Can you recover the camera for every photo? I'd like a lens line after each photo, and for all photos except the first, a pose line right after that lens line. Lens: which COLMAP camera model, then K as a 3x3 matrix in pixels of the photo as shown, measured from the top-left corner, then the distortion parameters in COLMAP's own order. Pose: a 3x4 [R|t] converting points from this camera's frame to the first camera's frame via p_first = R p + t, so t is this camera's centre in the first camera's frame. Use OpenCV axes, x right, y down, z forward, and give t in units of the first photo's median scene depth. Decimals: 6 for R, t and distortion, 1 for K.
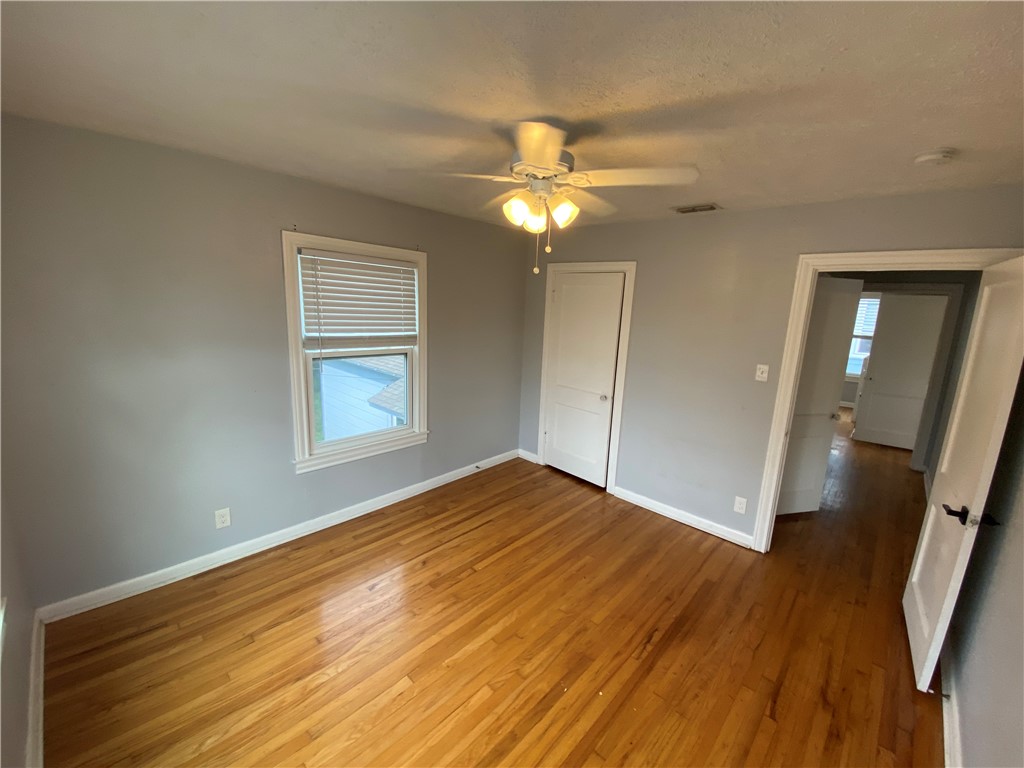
lens RADIAL K [[417.8, 0, 512.0], [0, 417.8, 384.0], [0, 0, 1]] dist [0.025947, -0.024083]
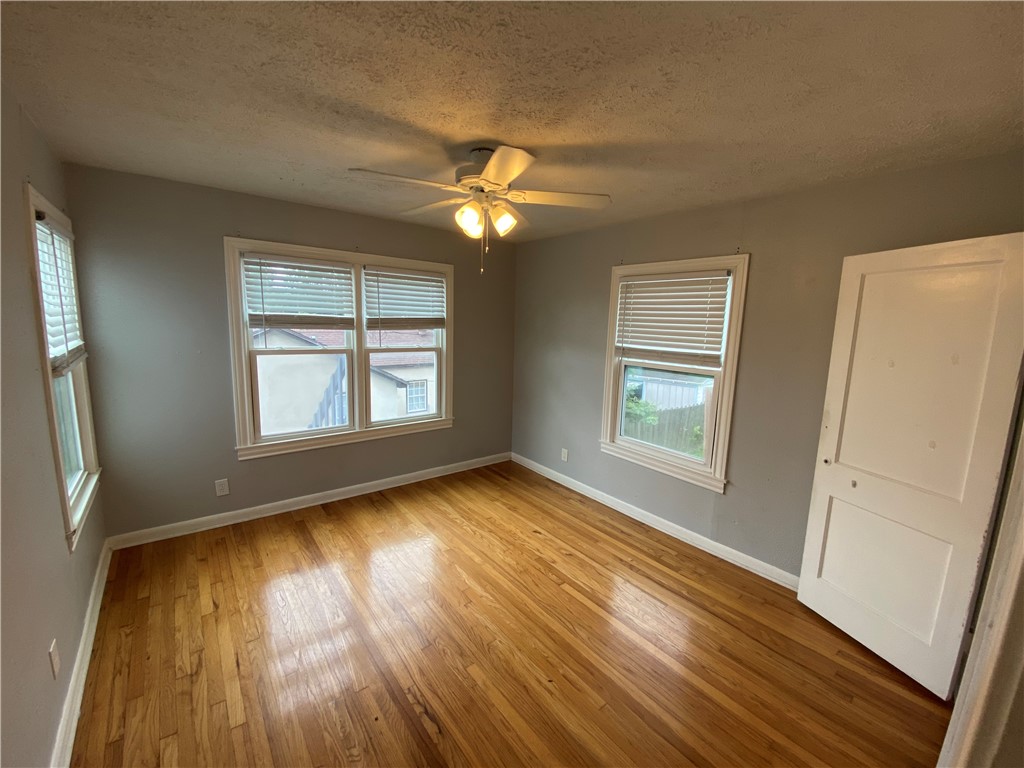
lens RADIAL K [[440.2, 0, 525.0], [0, 440.2, 390.2], [0, 0, 1]] dist [0.026090, -0.030179]
pose [[-0.173523, 0.101480, -0.979587, 0.876081], [-0.222694, 0.964870, 0.139403, -0.108606], [0.959321, 0.242338, -0.144828, 0.965054]]
